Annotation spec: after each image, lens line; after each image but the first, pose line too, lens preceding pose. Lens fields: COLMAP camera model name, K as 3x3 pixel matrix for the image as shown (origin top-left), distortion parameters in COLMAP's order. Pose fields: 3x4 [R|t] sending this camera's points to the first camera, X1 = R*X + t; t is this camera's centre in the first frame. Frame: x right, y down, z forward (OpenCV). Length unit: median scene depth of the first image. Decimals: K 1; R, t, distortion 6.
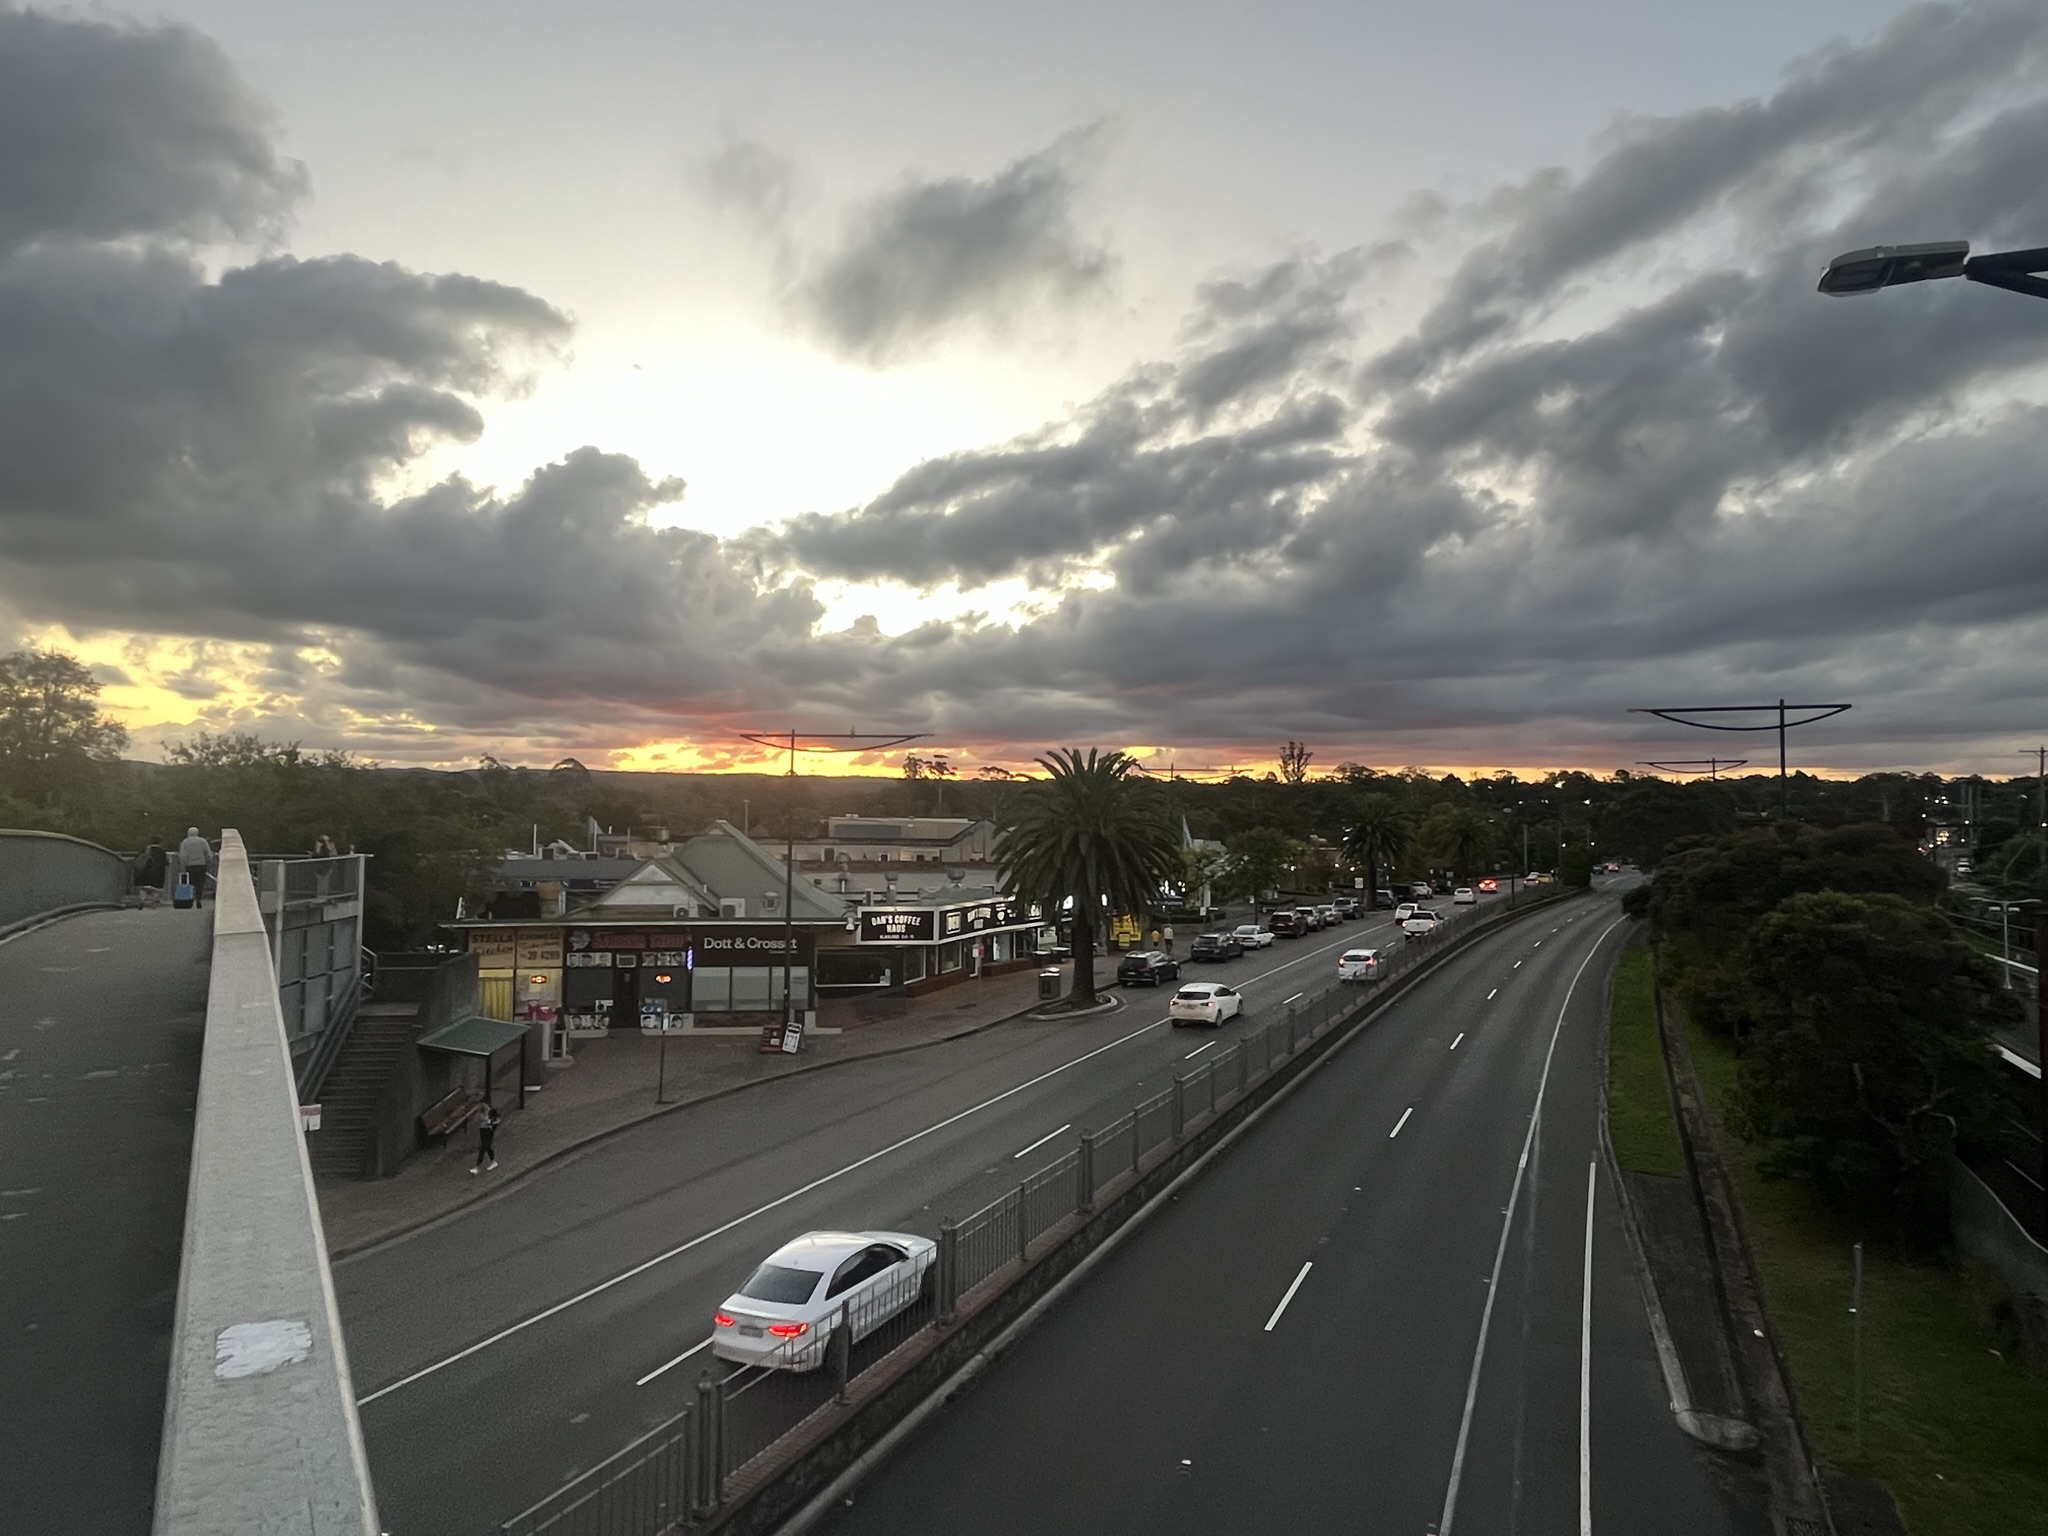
lens RADIAL K [[1225.3, 0, 1024.0], [0, 1225.3, 768.0], [0, 0, 1]] dist [-0.001954, -0.000563]
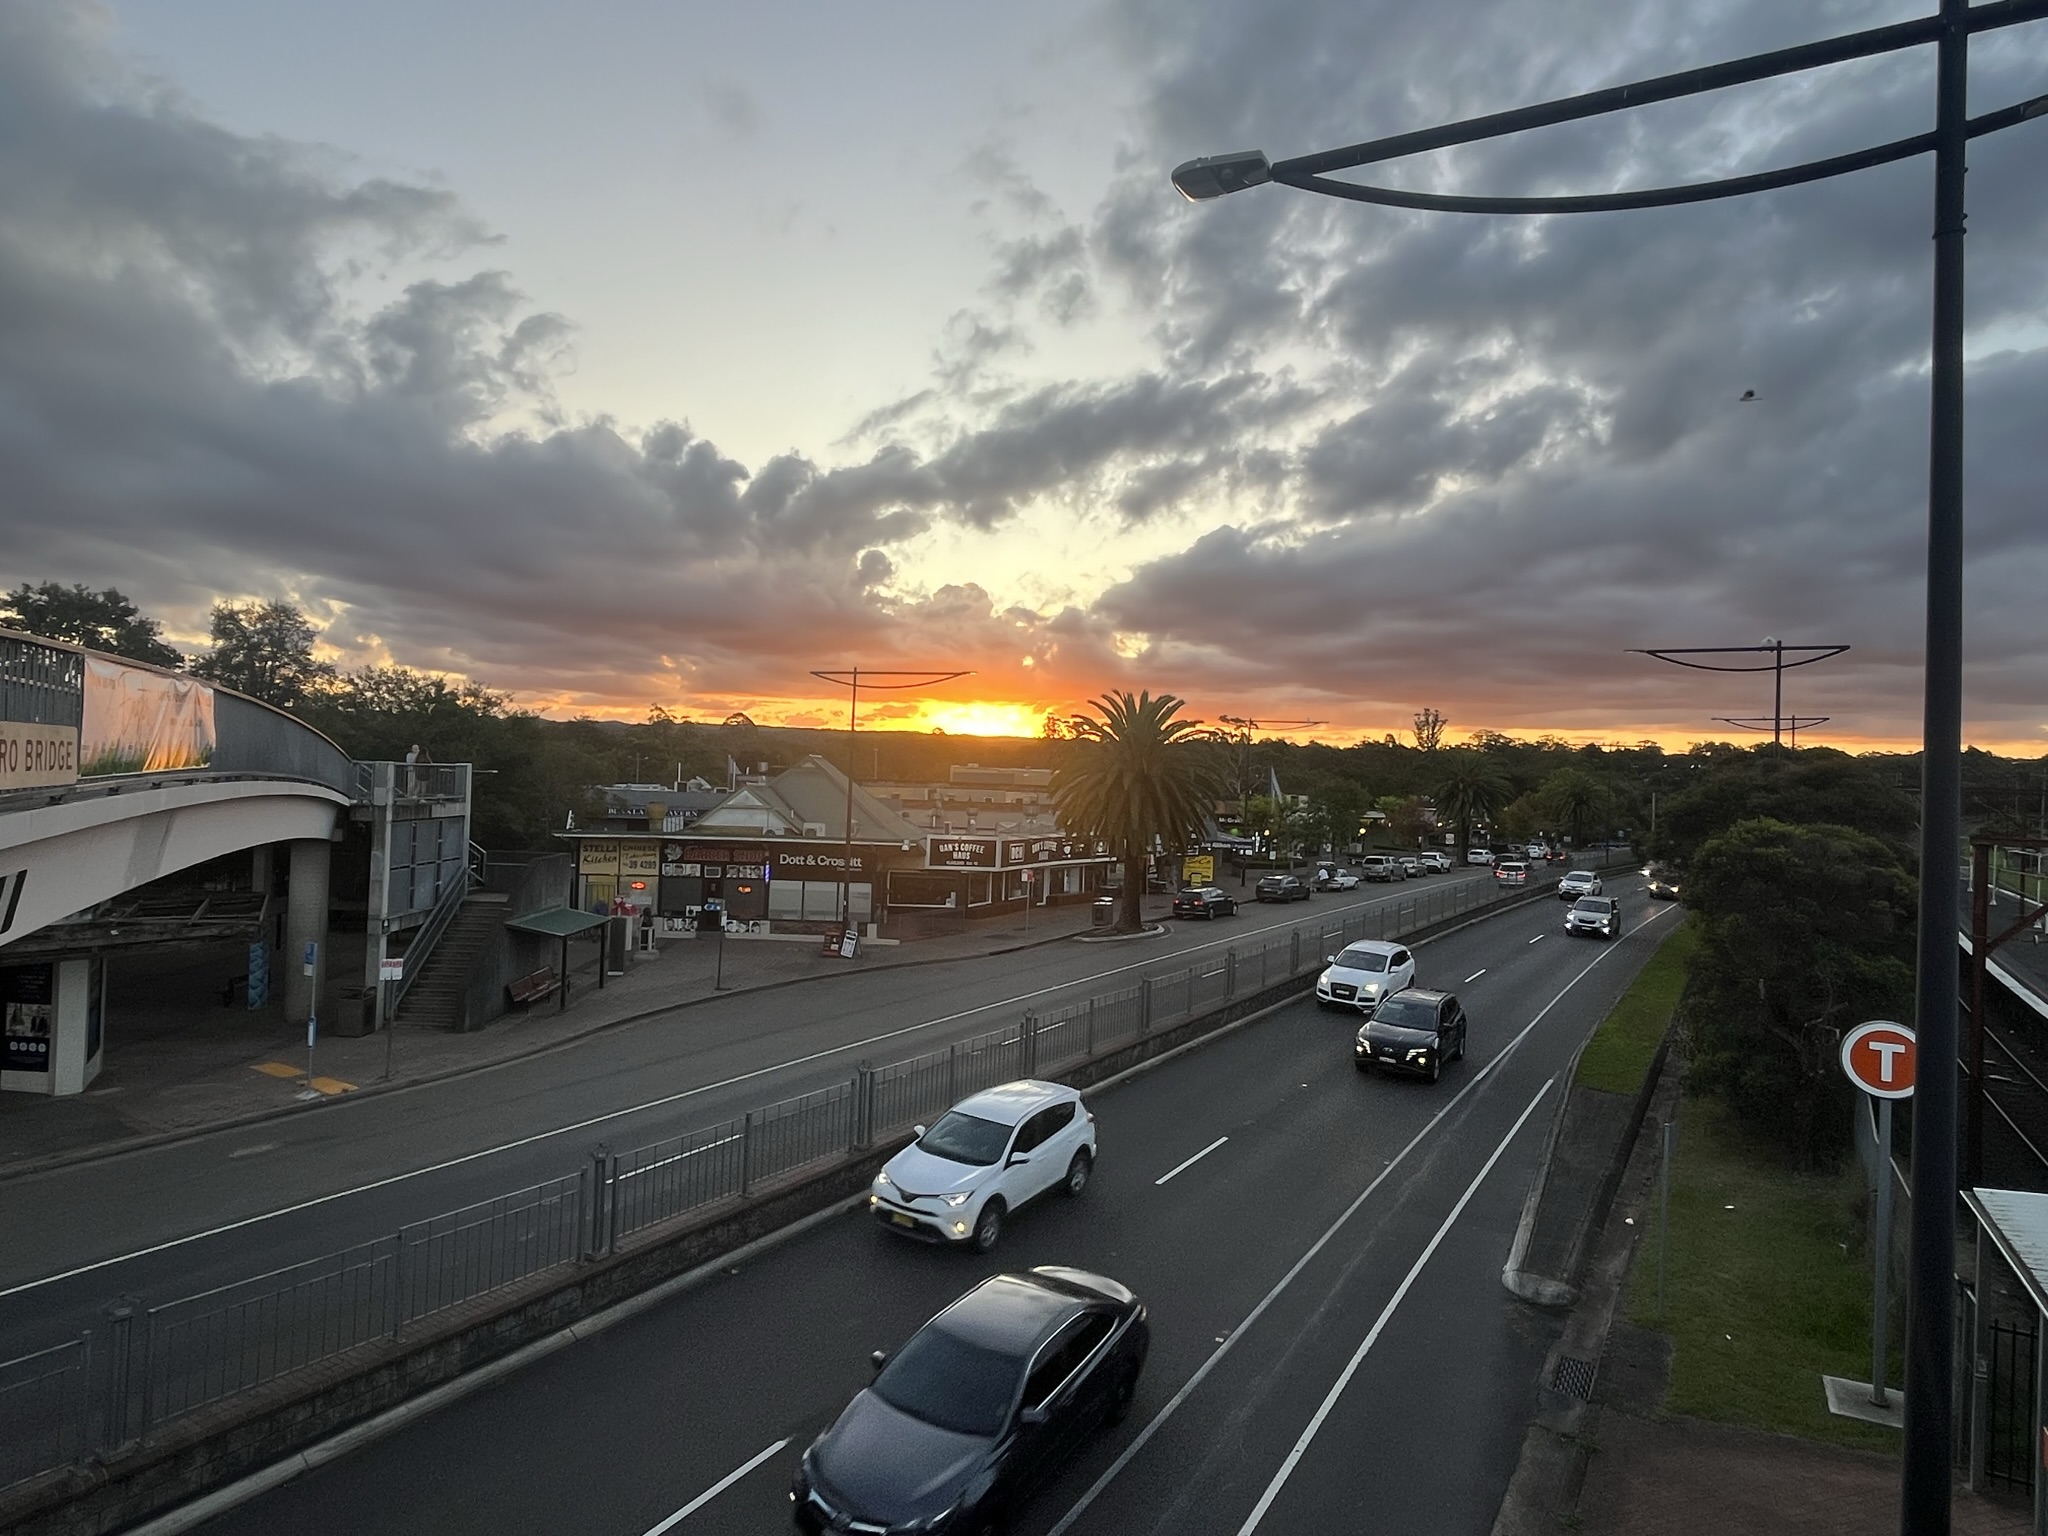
lens RADIAL K [[1171.8, 0, 1019.9], [0, 1171.8, 764.6], [0, 0, 1]] dist [-0.002138, 0.000107]
pose [[0.991281, 0.021675, -0.129968, 0.092668], [-0.018054, 0.999417, 0.028976, 0.021433], [0.130521, -0.026377, 0.991095, -0.030671]]
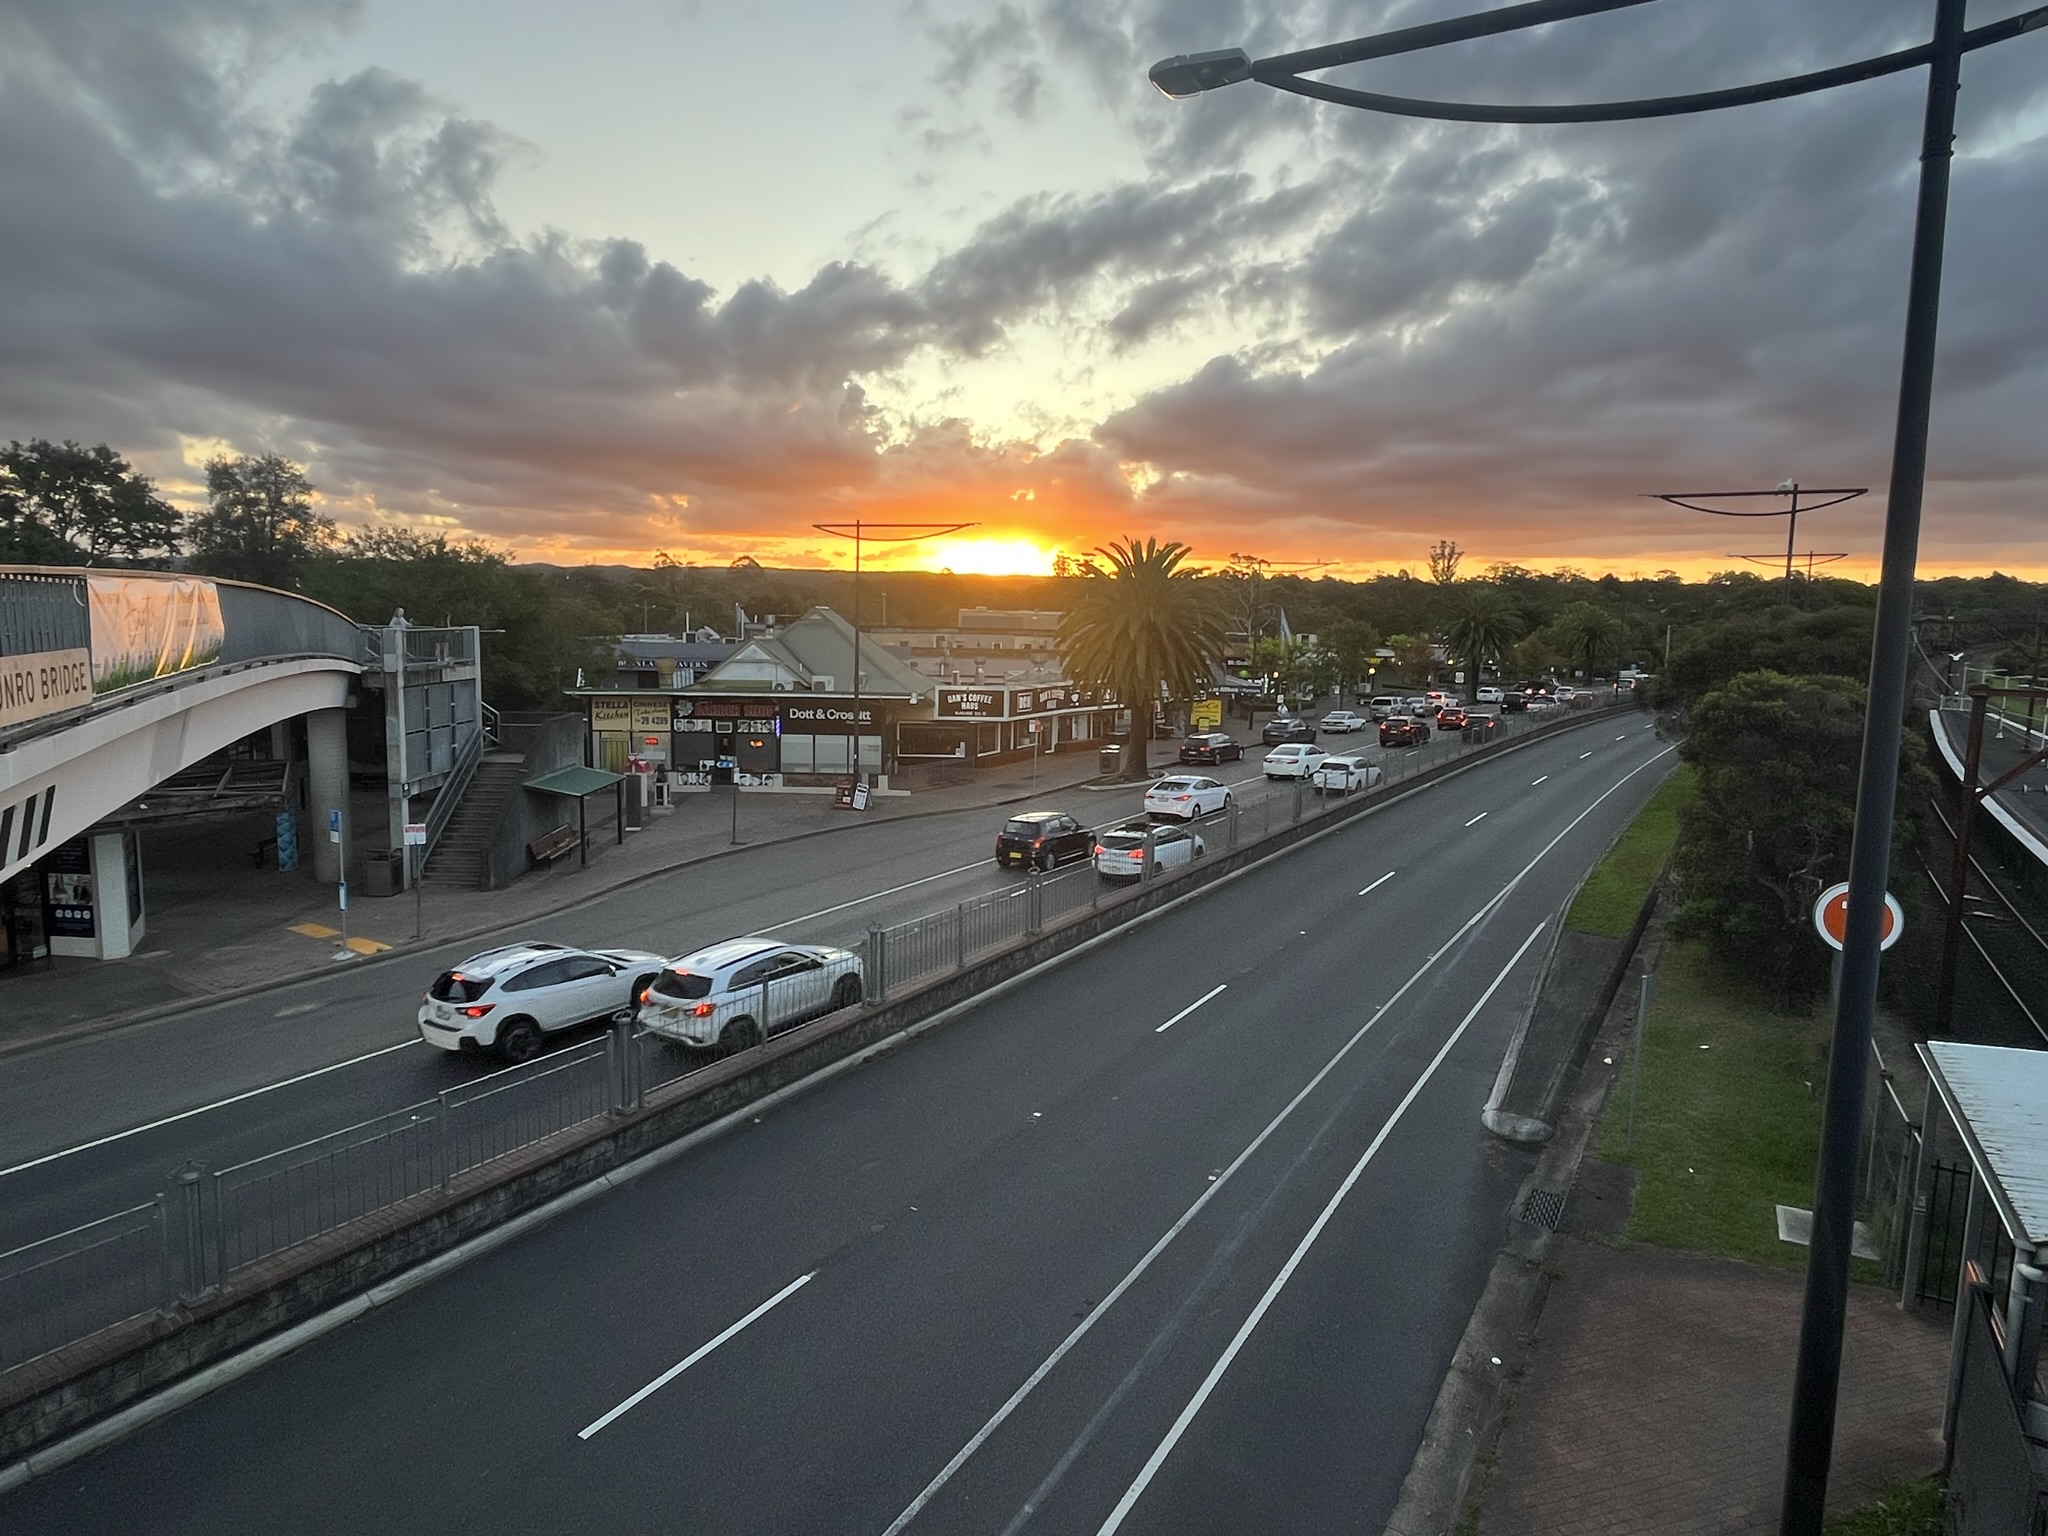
lens RADIAL K [[1171.4, 0, 1021.8], [0, 1171.4, 752.8], [0, 0, 1]] dist [0.000408, -0.002786]
pose [[0.990508, 0.024502, -0.135250, 0.097265], [-0.003109, 0.987725, 0.156171, 0.009359], [0.137417, -0.154268, 0.978426, -0.034315]]
